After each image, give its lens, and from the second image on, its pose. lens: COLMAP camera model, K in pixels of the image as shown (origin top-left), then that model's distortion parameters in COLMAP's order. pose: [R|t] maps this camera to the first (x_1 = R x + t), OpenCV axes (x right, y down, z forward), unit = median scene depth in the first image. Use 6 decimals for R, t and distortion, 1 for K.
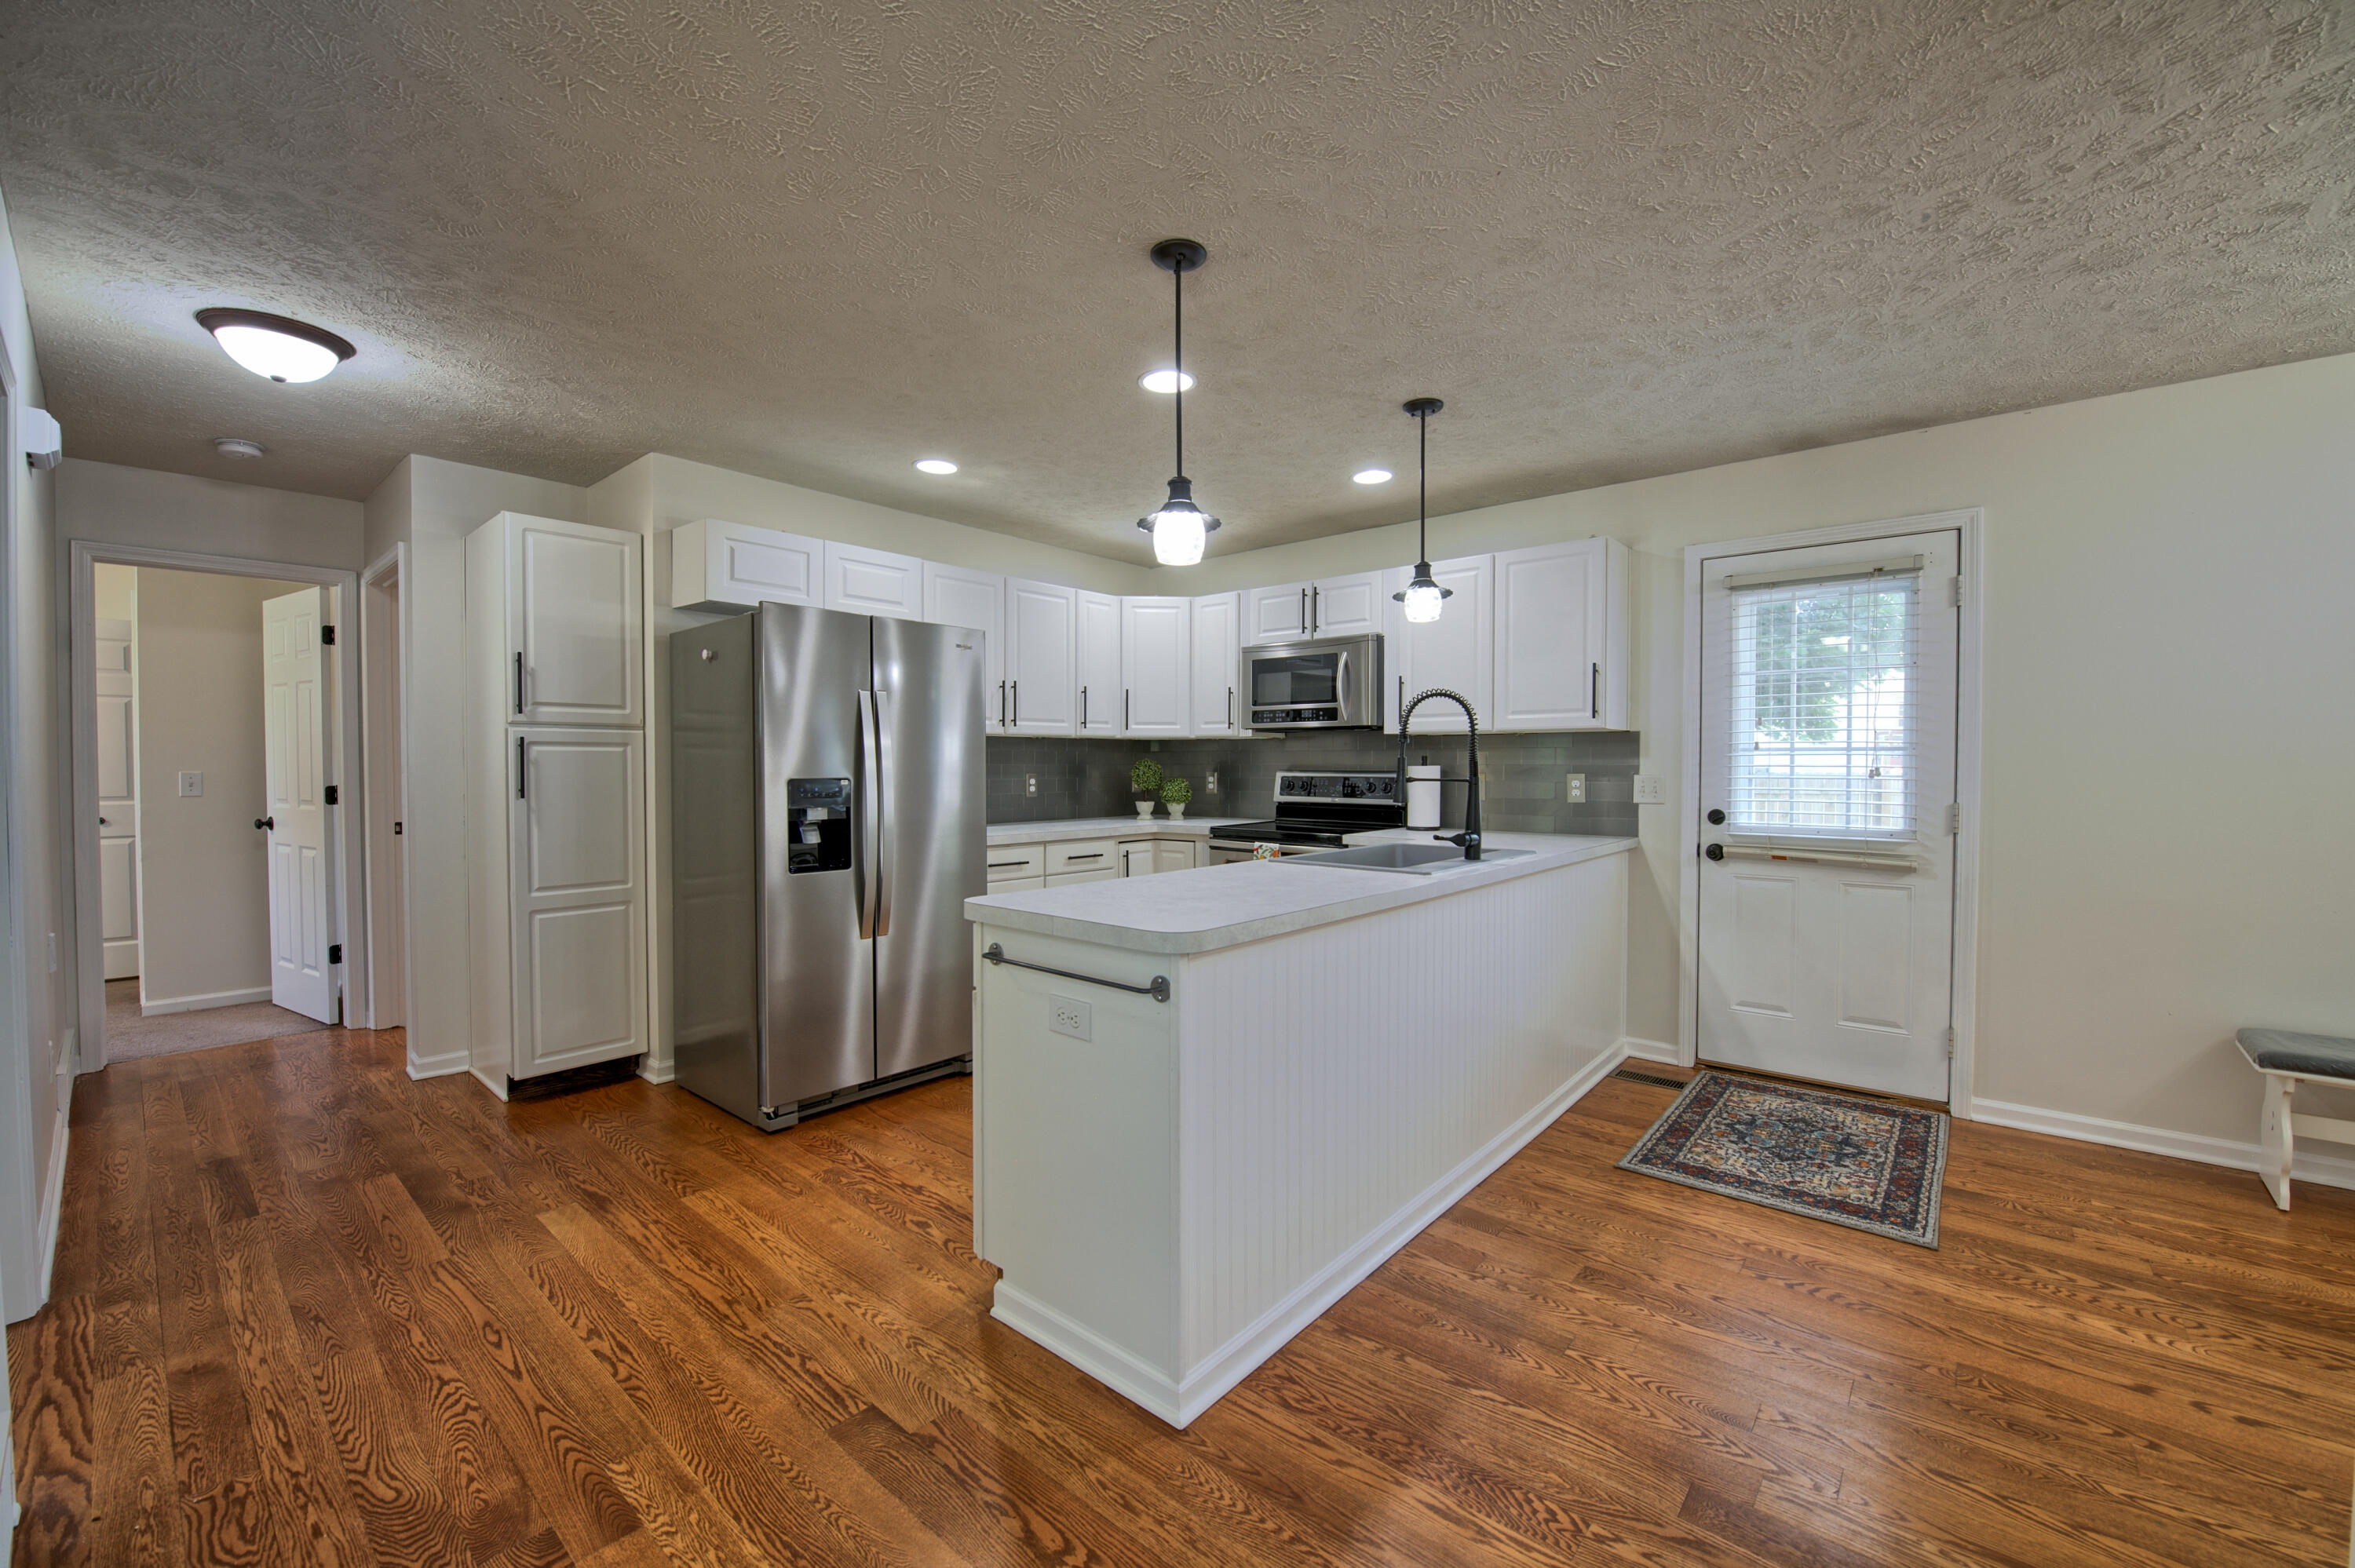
lens RADIAL K [[936.0, 0, 1181.4], [0, 936.0, 784.6], [0, 0, 1]] dist [-0.016824, -0.001153]
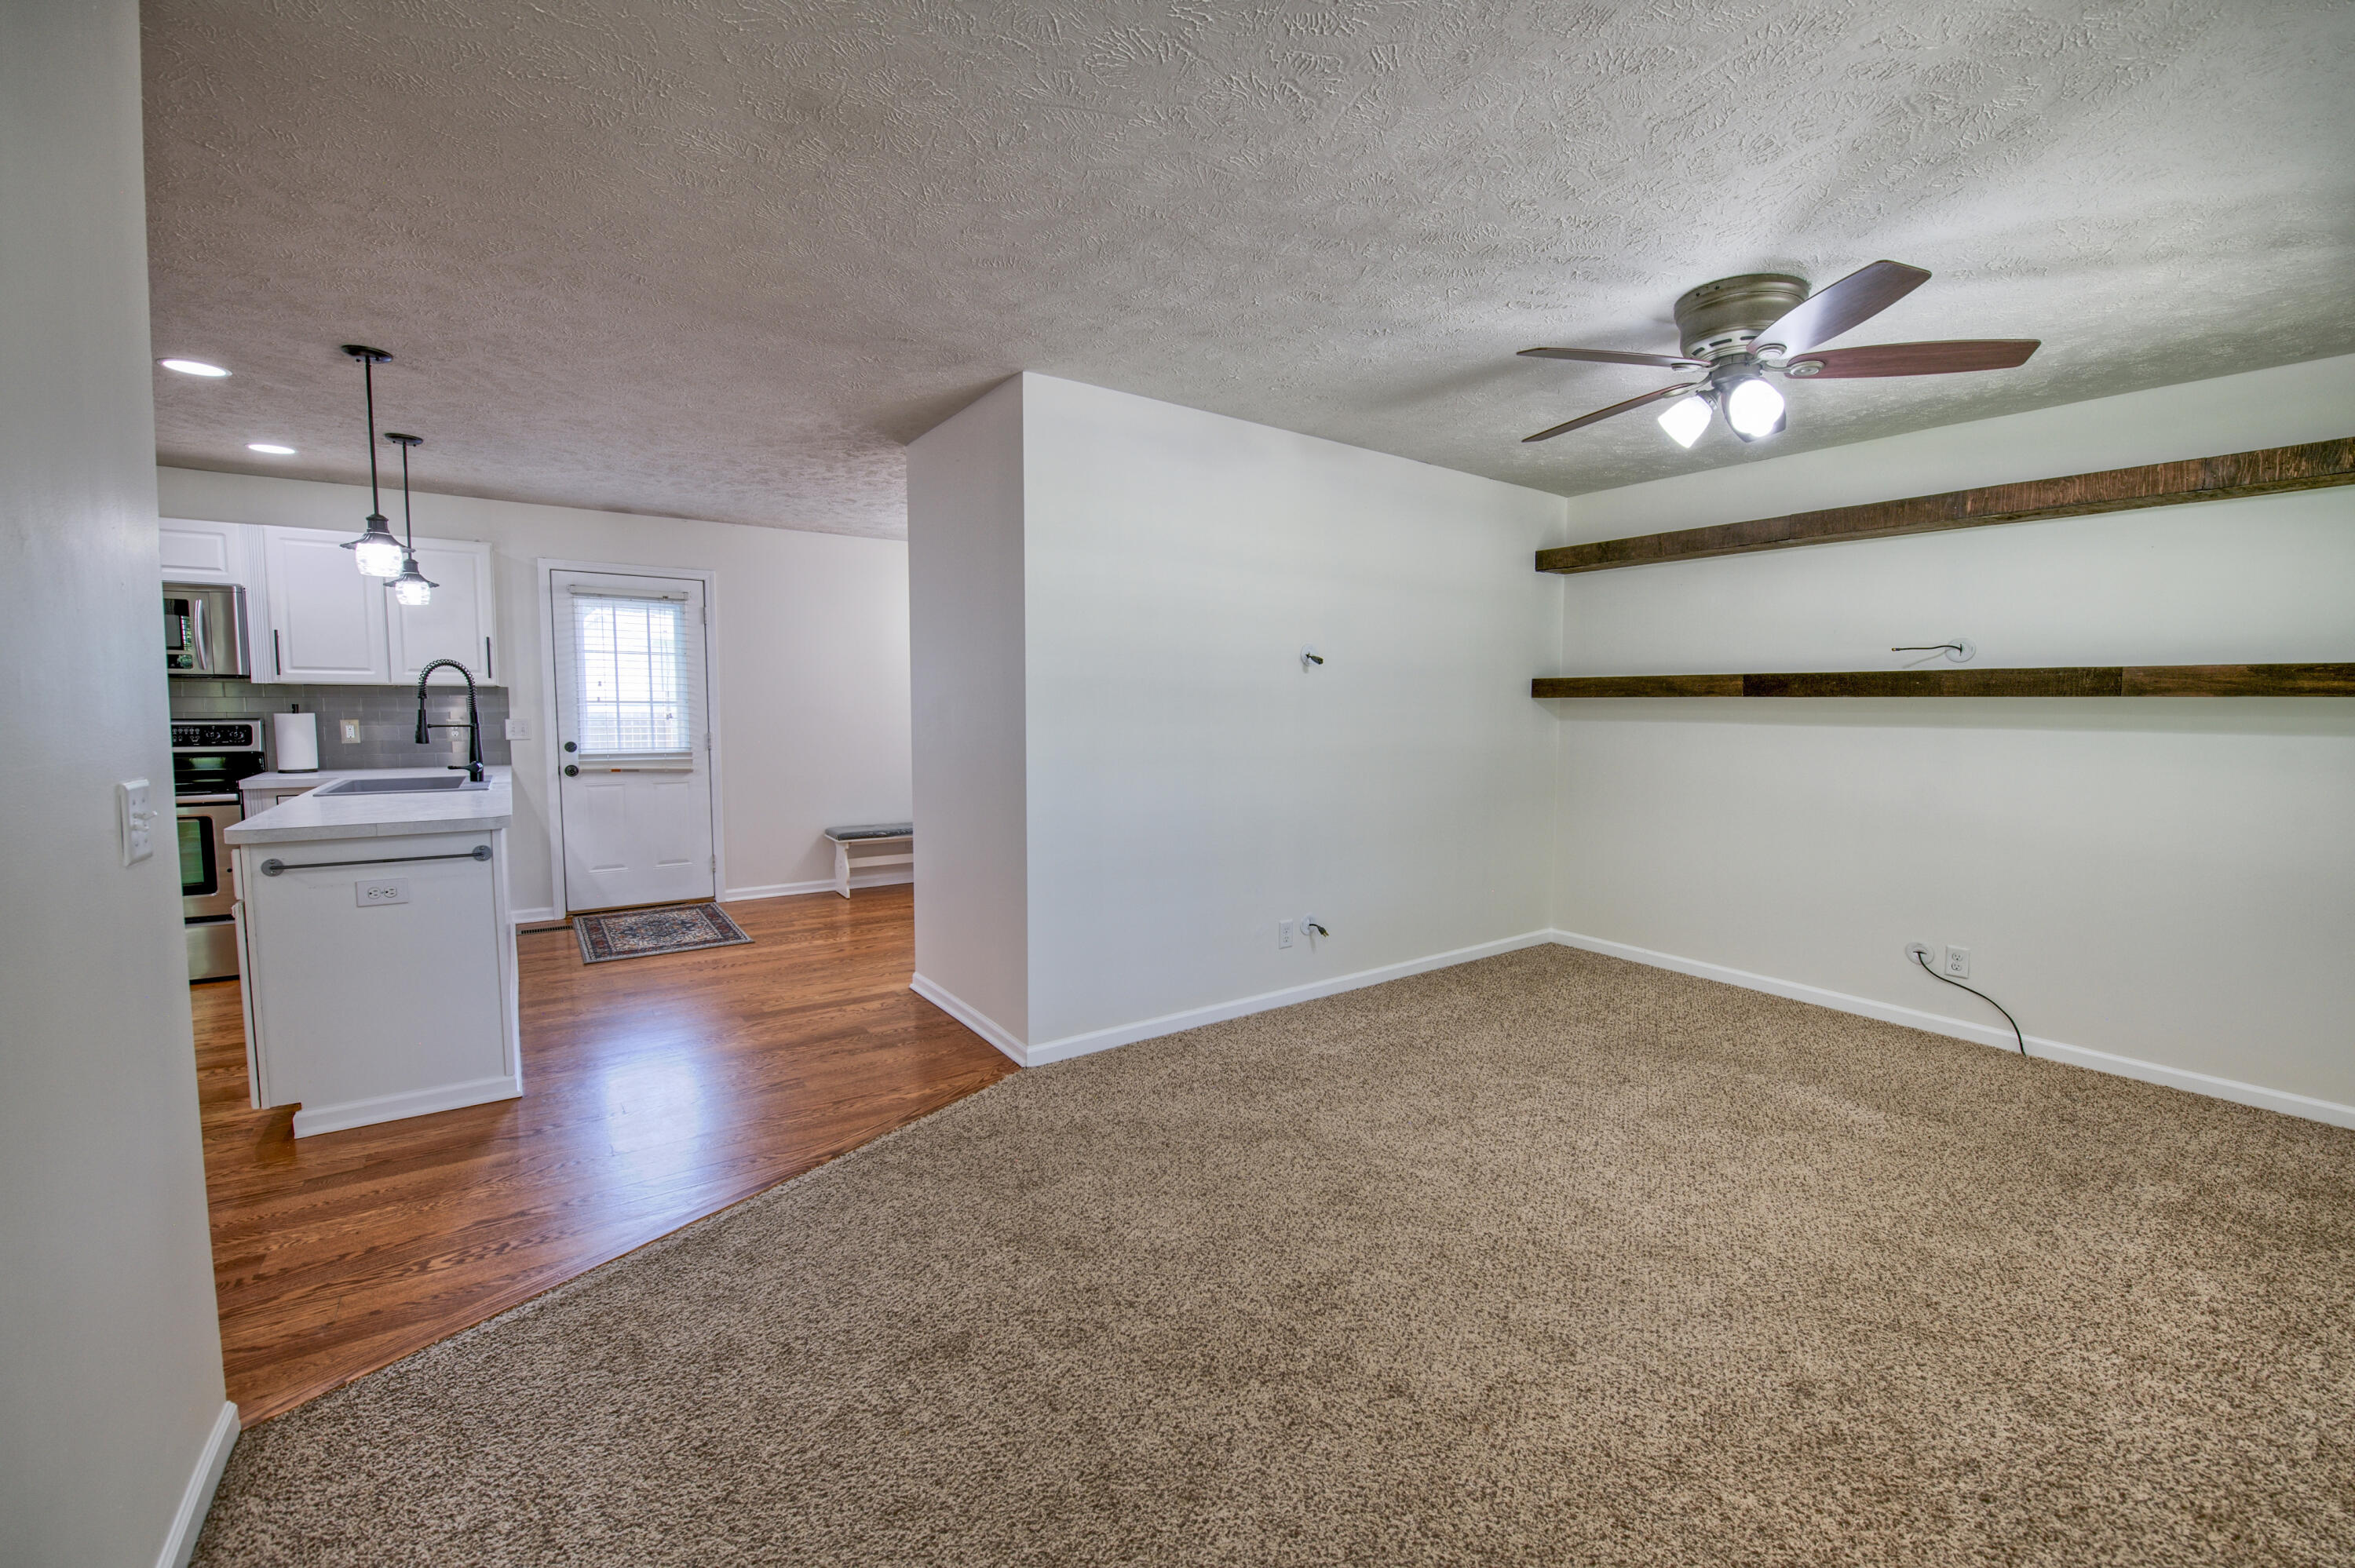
lens RADIAL K [[936.0, 0, 1185.9], [0, 936.0, 780.9], [0, 0, 1]] dist [-0.016824, -0.001153]
pose [[0.232421, -0.076954, 0.969566, -0.663758], [0.014387, 0.997028, 0.075685, -0.009660], [-0.972509, -0.003641, 0.232837, -0.310533]]
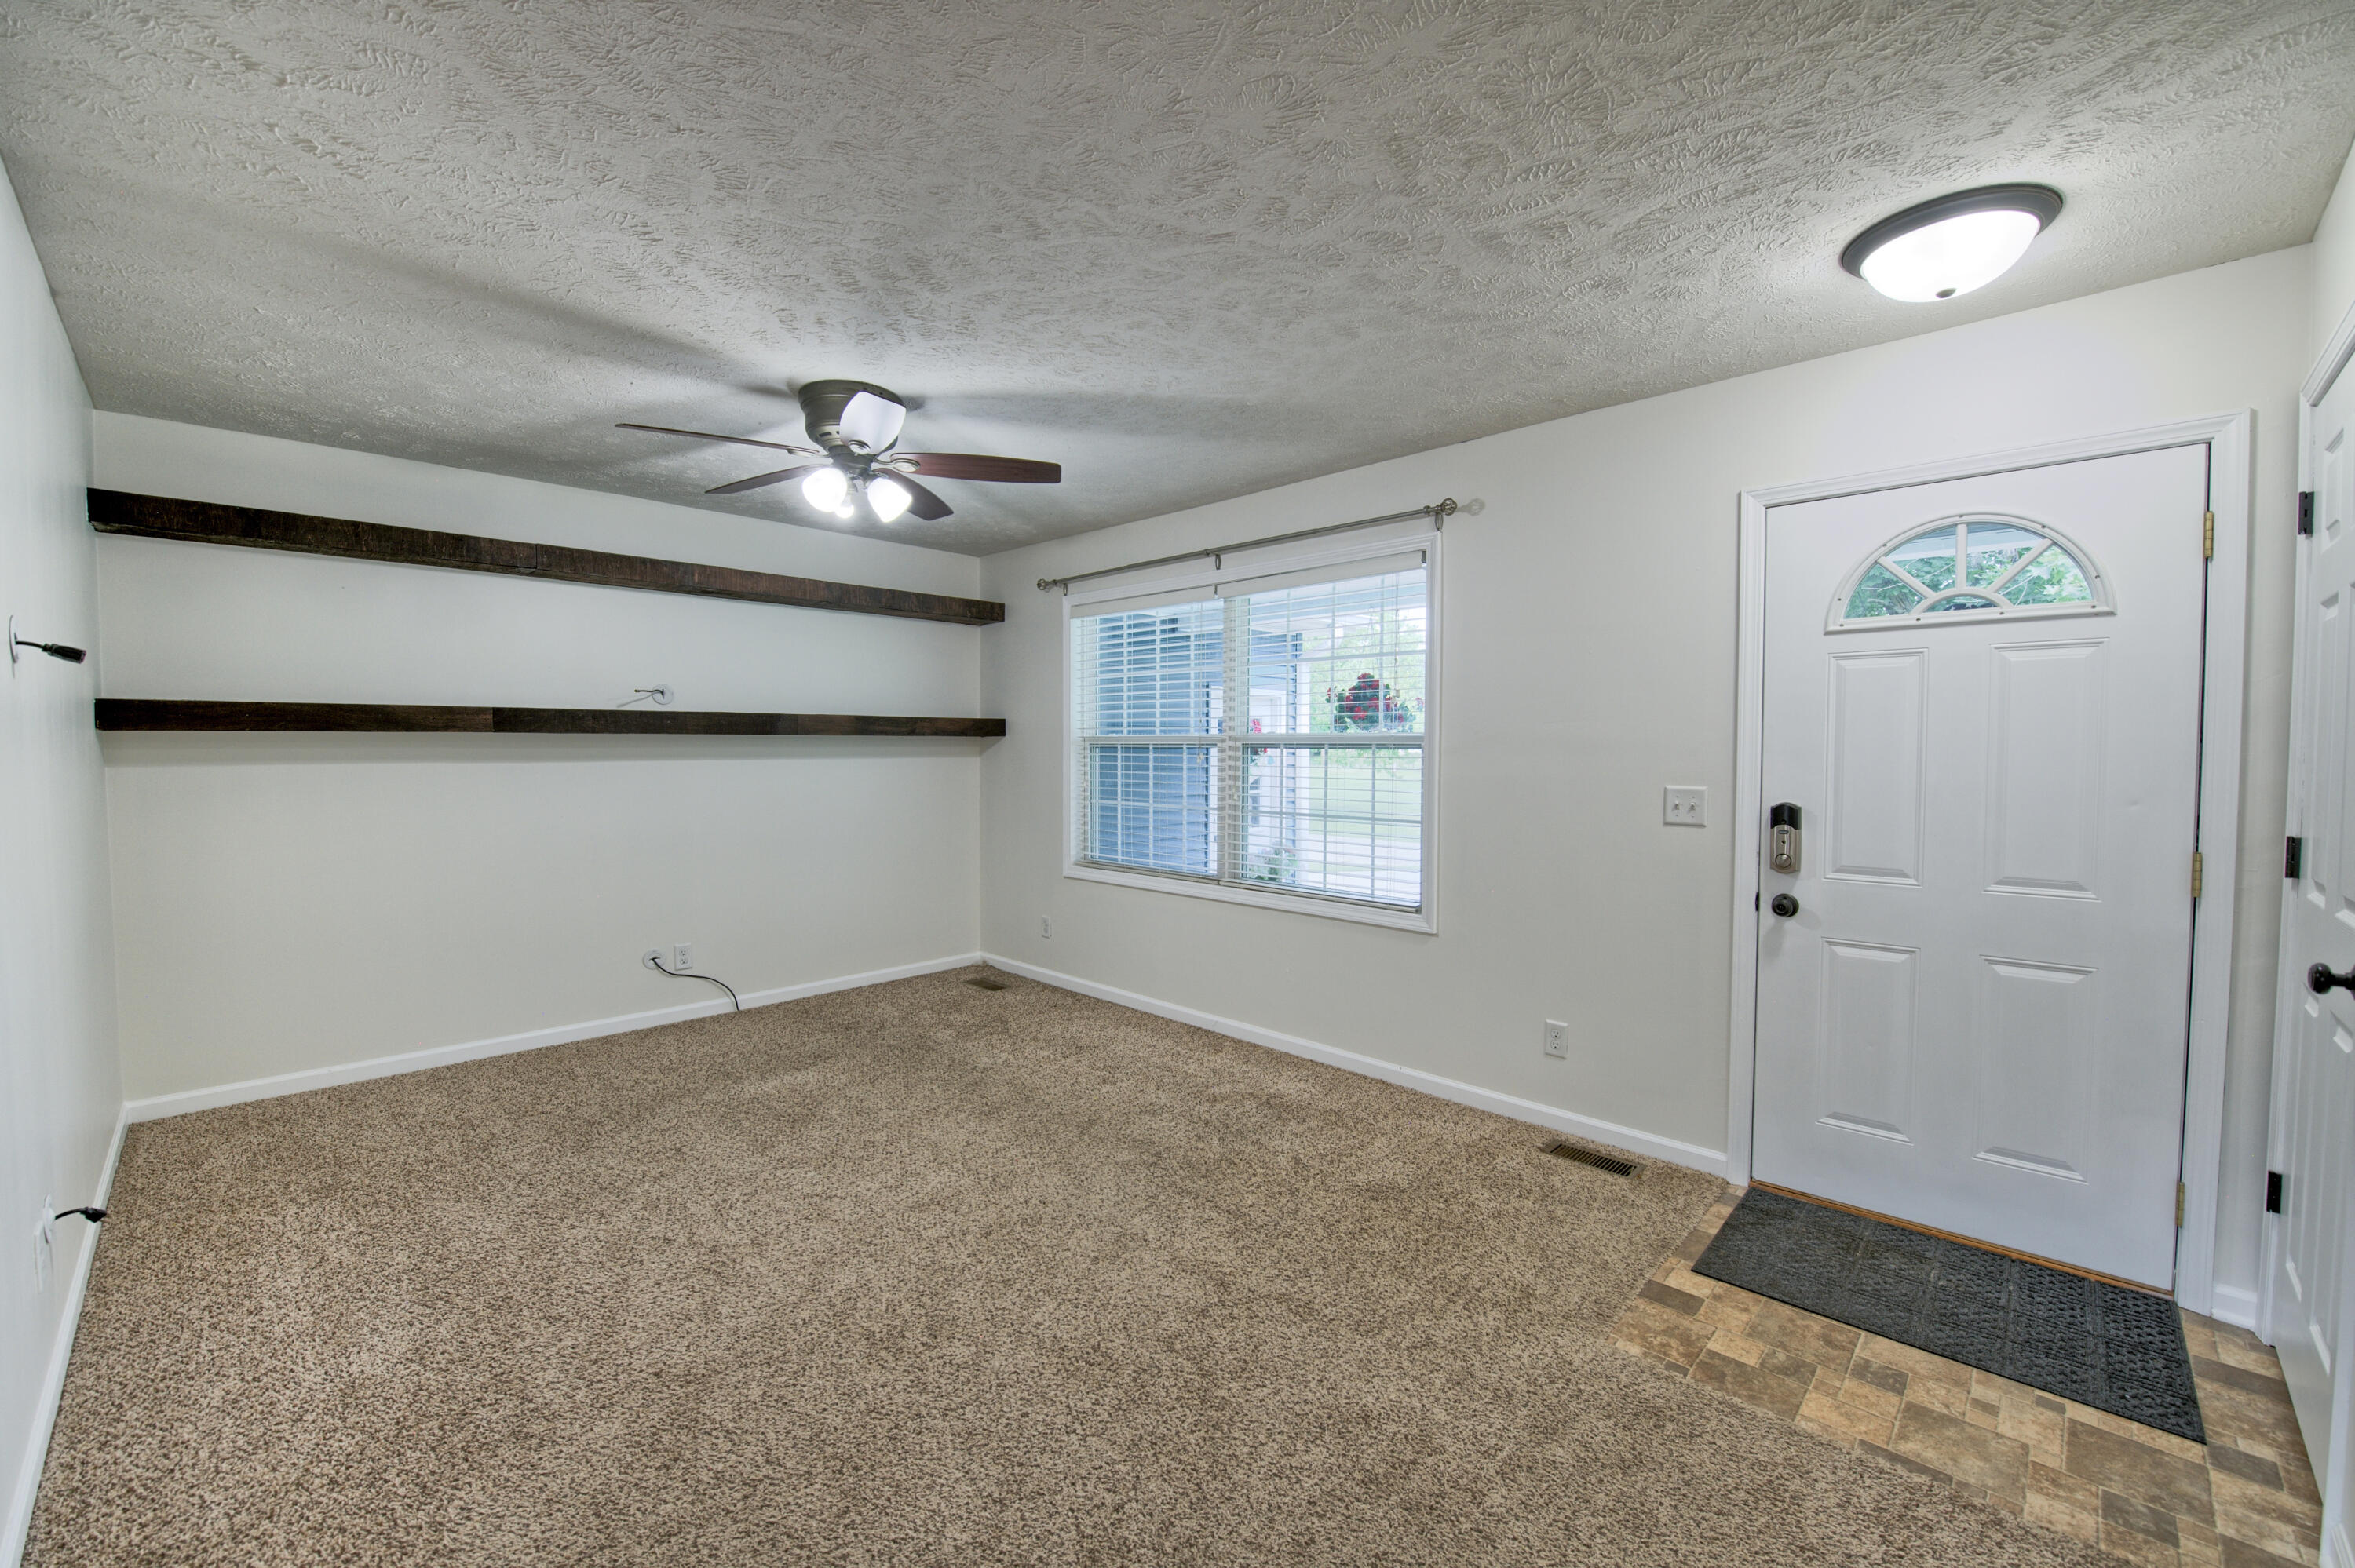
lens RADIAL K [[936.0, 0, 1177.8], [0, 936.0, 782.5], [0, 0, 1]] dist [-0.016824, -0.001153]
pose [[-0.998457, -0.005313, 0.055267, -0.193485], [-0.001798, 0.997983, 0.063460, -0.027945], [-0.055492, 0.063262, -0.996453, 0.279871]]
